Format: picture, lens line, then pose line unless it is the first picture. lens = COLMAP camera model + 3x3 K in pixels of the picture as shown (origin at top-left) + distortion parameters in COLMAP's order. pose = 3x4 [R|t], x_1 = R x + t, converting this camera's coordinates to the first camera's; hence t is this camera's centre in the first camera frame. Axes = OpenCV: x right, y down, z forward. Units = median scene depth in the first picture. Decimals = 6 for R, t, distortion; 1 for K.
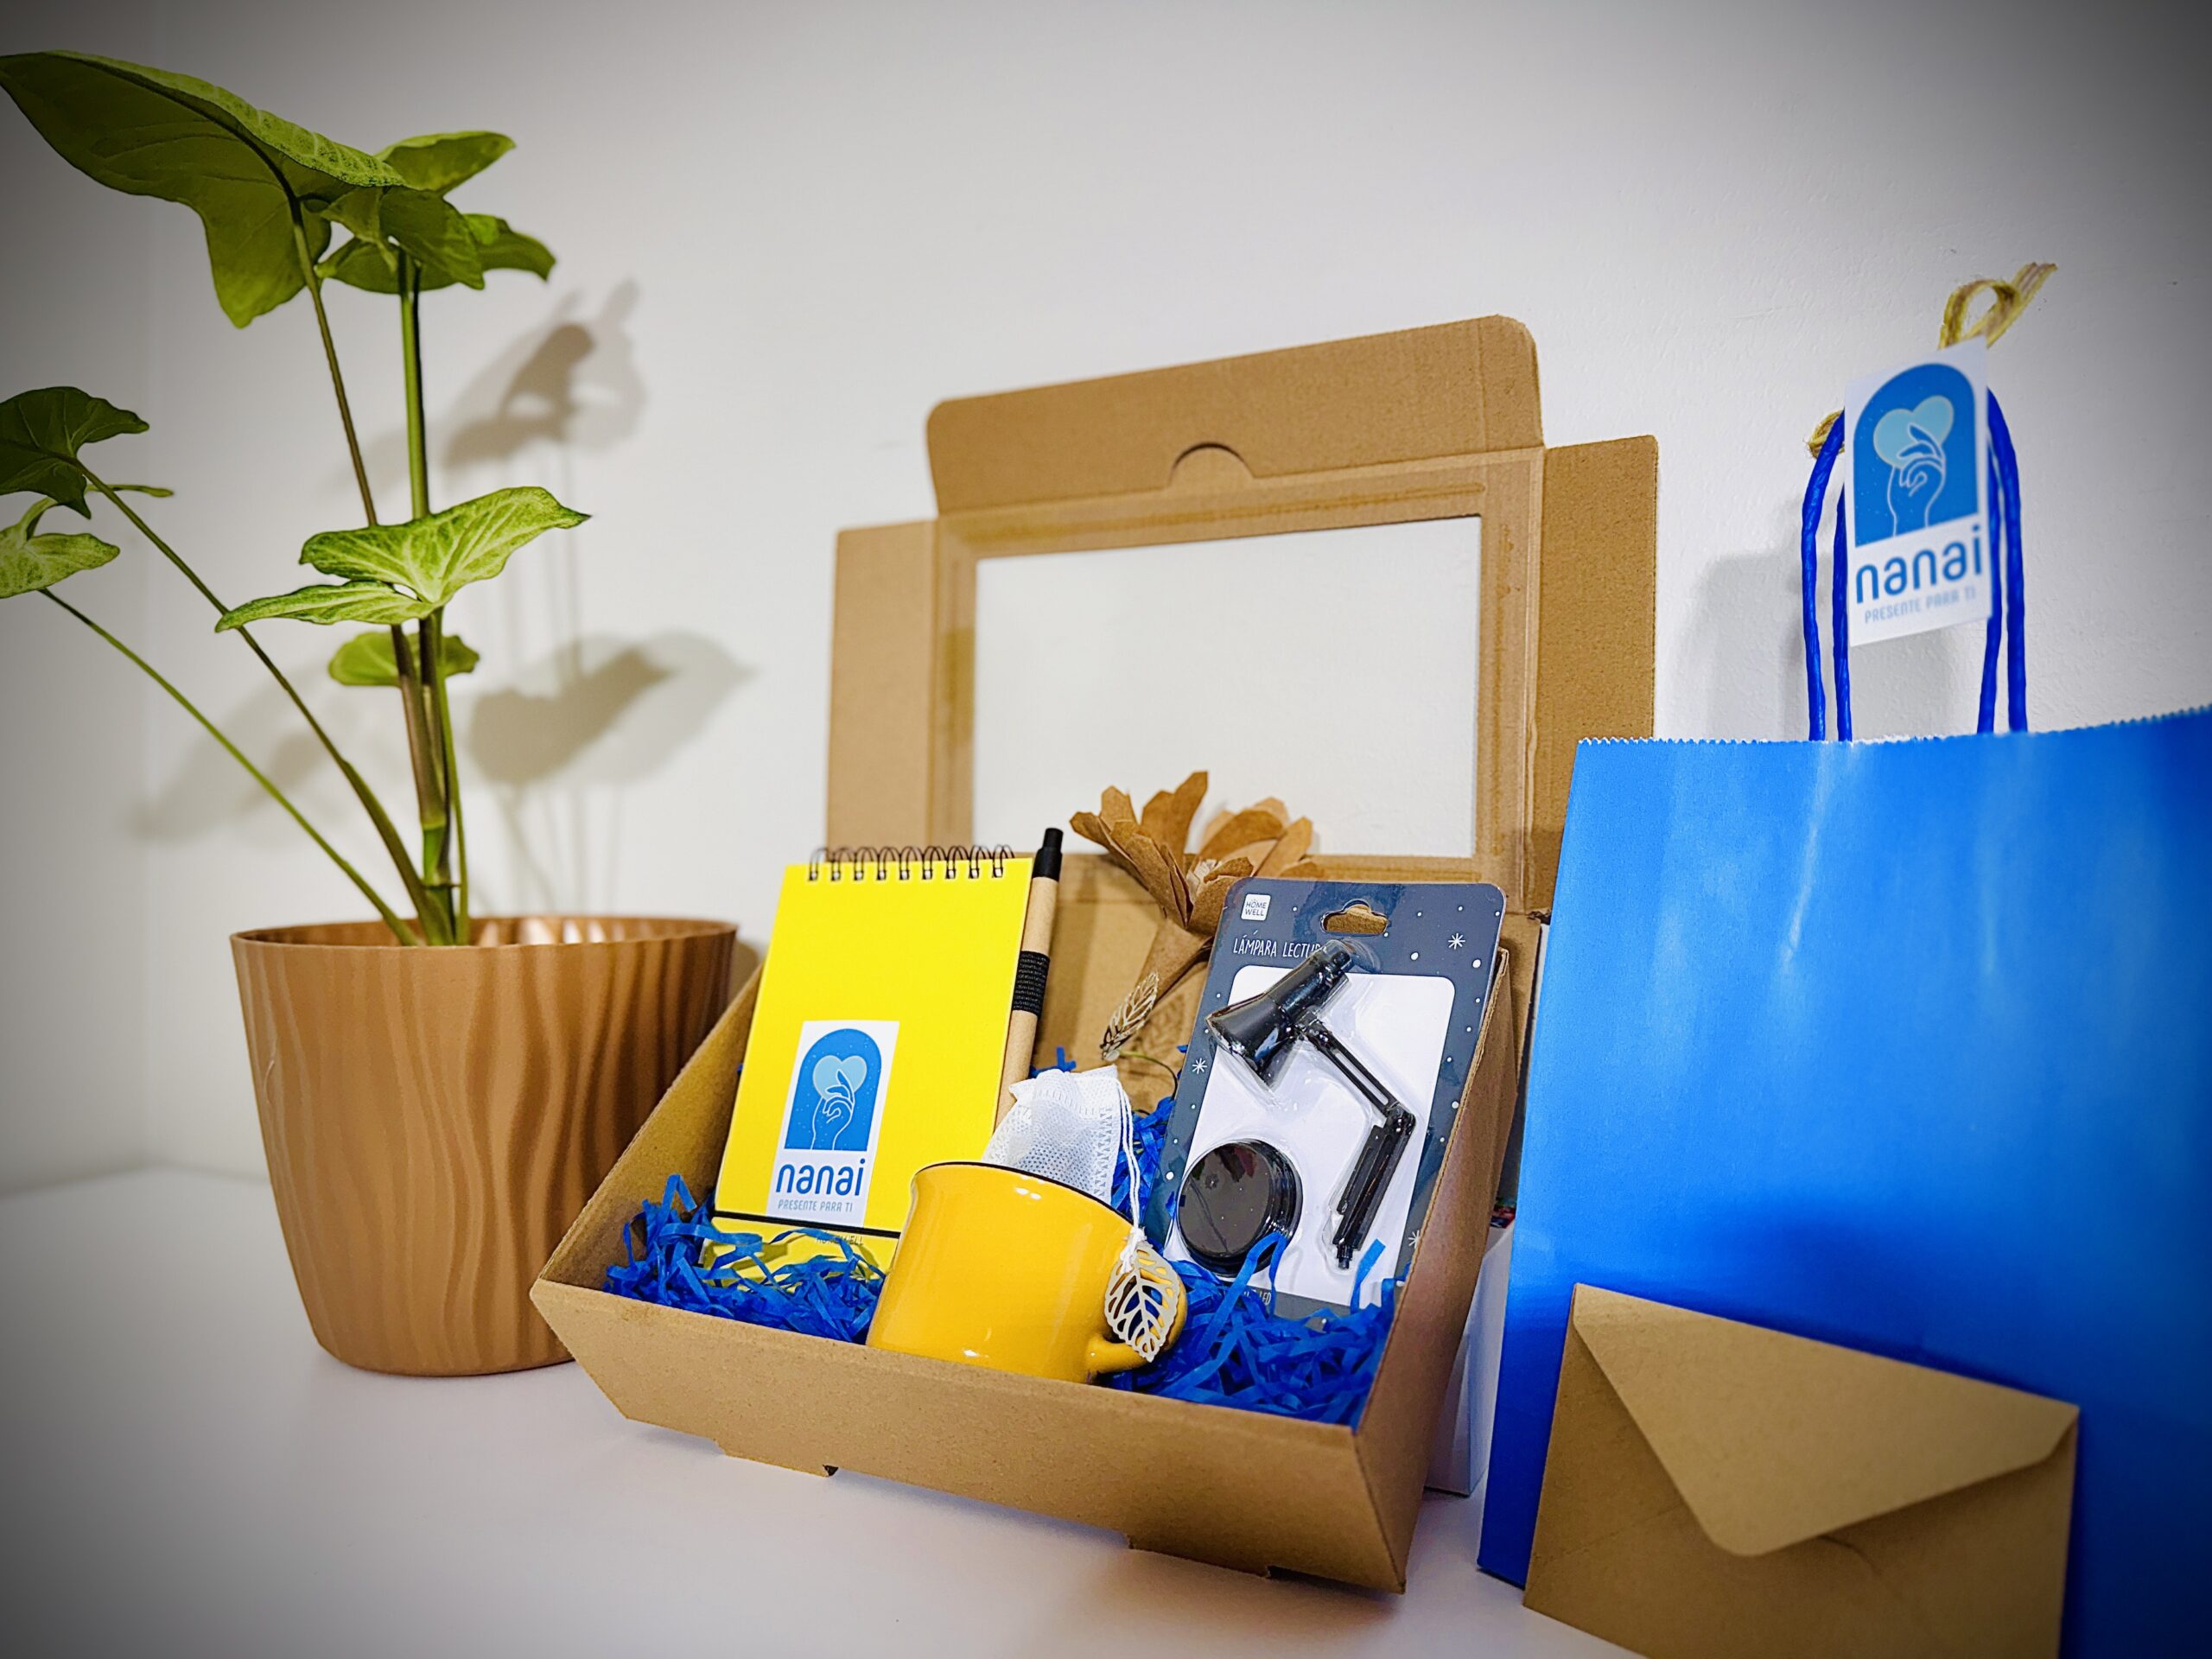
lens RADIAL K [[1507.8, 0, 1151.1], [0, 1507.8, 820.8], [0, 0, 1]] dist [0.043320, -0.084979]
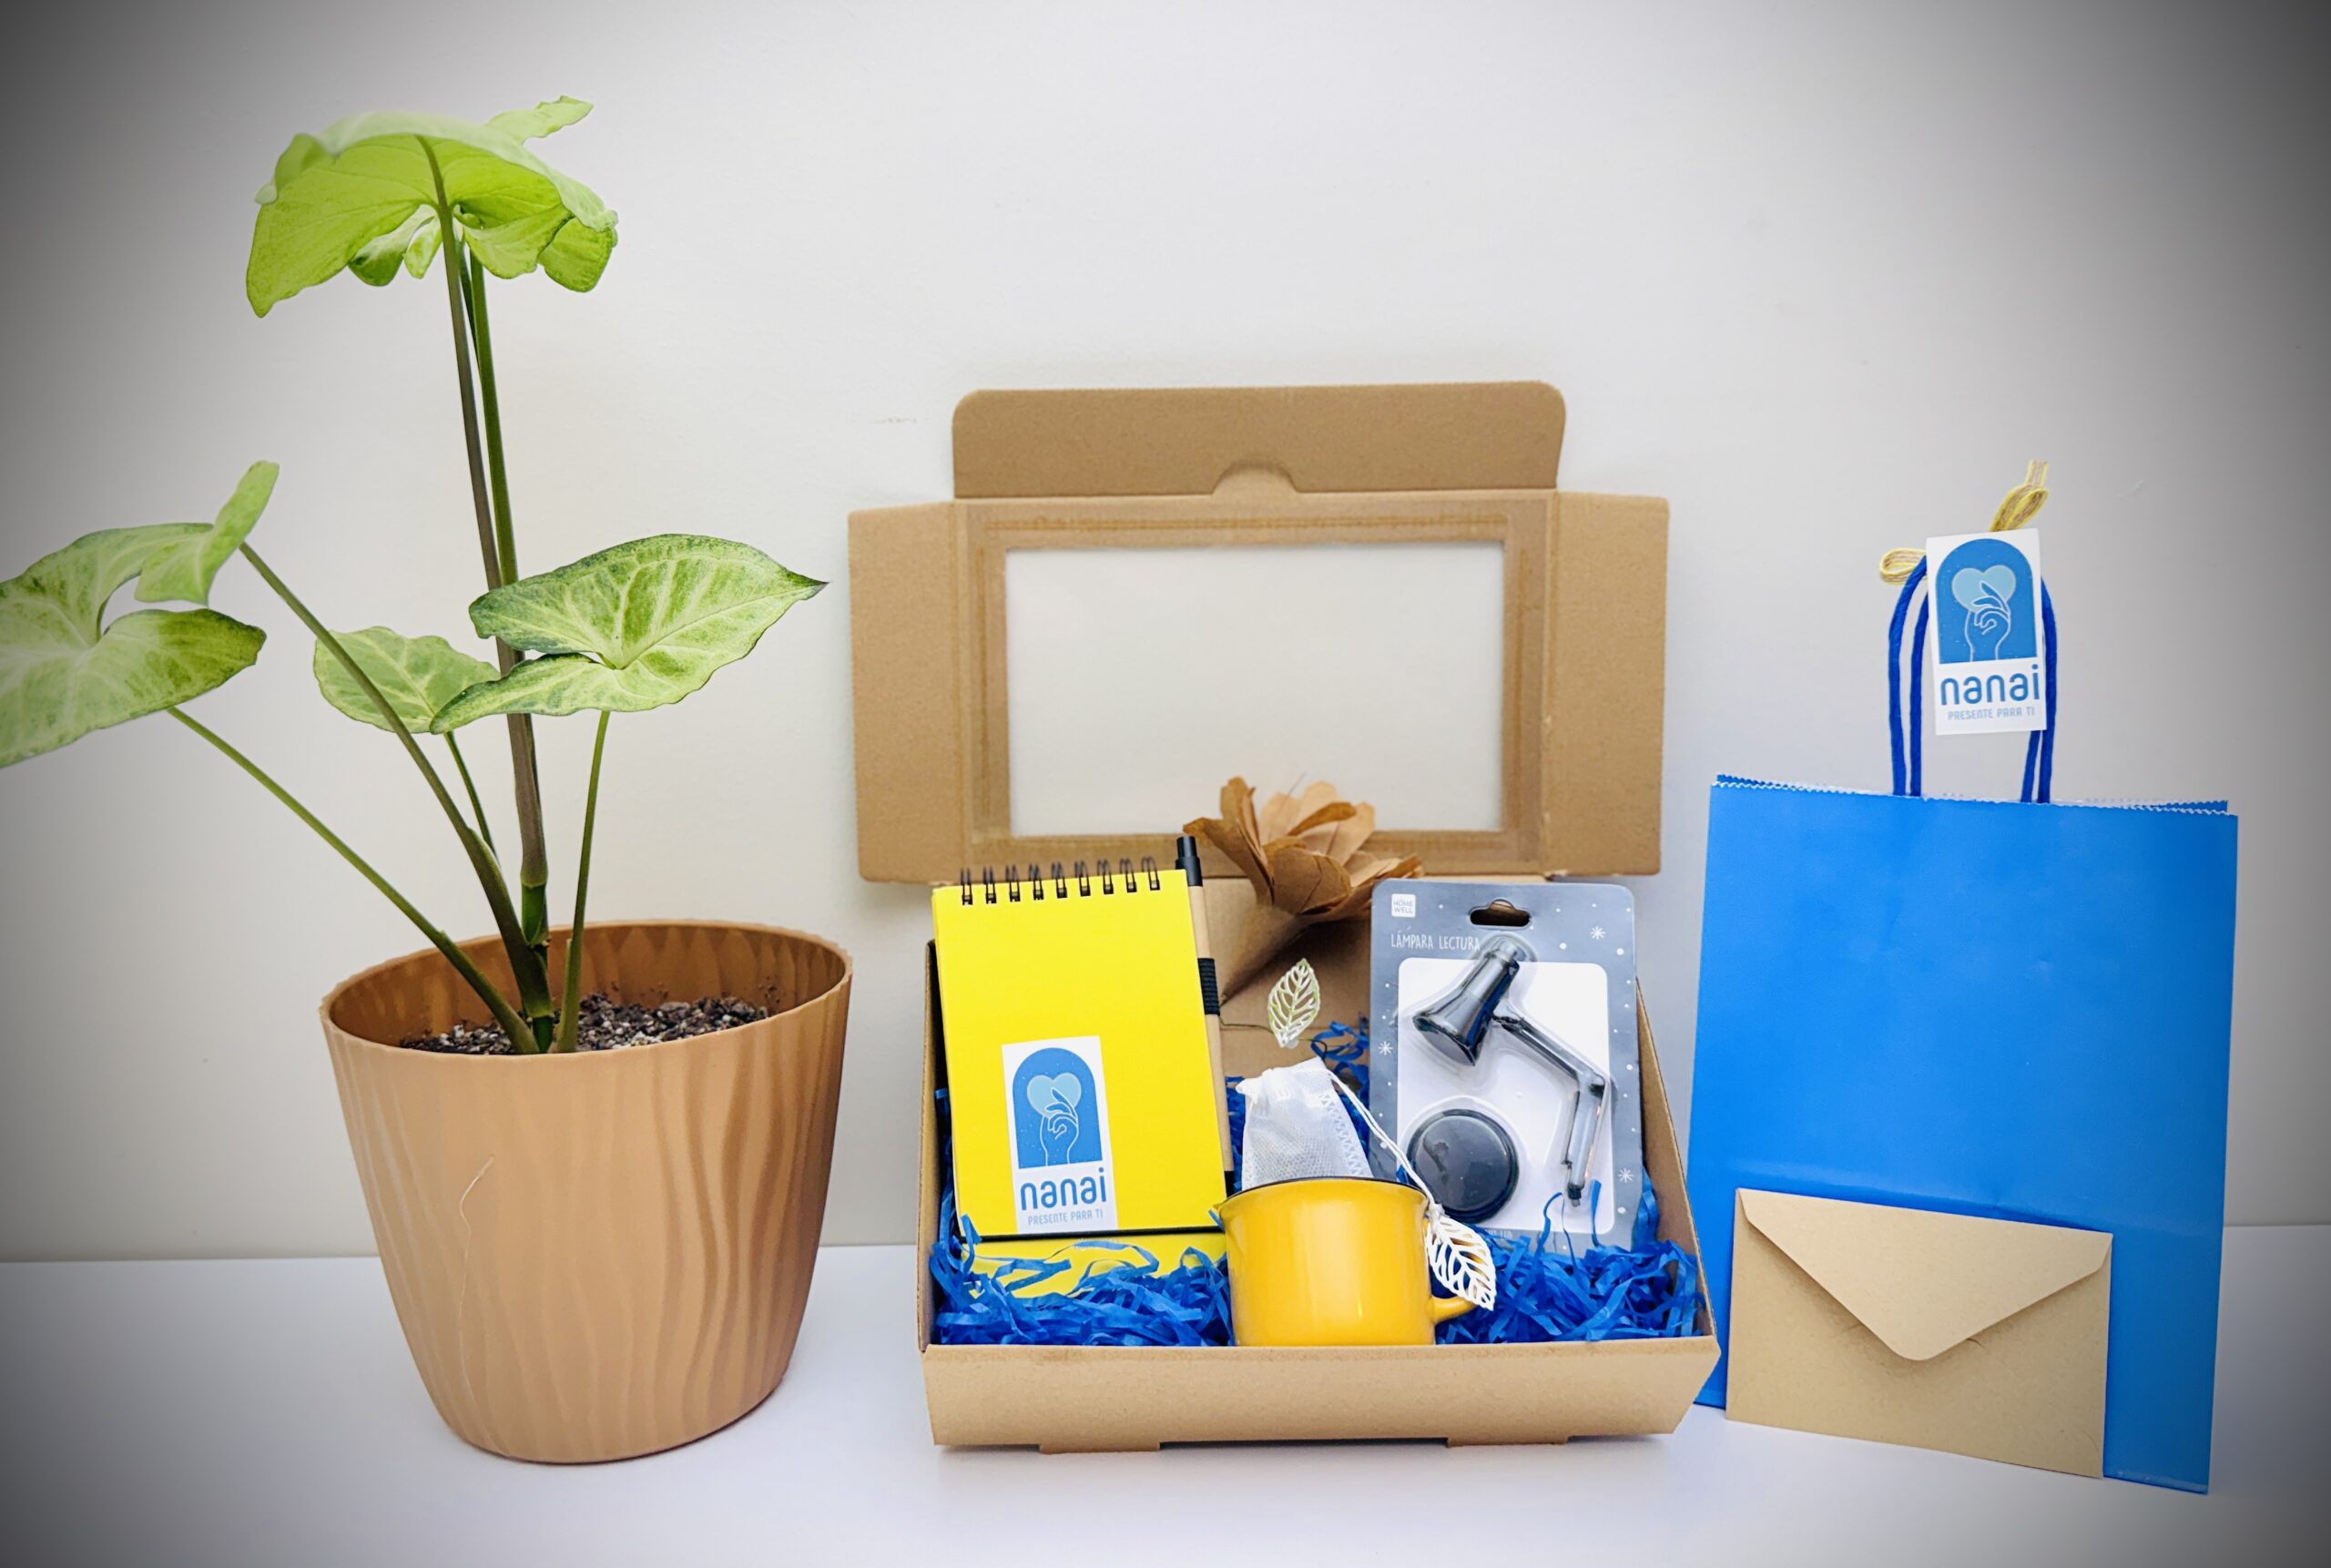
lens RADIAL K [[1607.7, 0, 1126.3], [0, 1607.7, 756.3], [0, 0, 1]] dist [-0.008075, -0.003169]
pose [[0.900133, -0.072174, 0.429595, -0.654183], [0.011495, 0.989771, 0.142200, -0.238317], [-0.435464, -0.123061, 0.891755, -0.012618]]
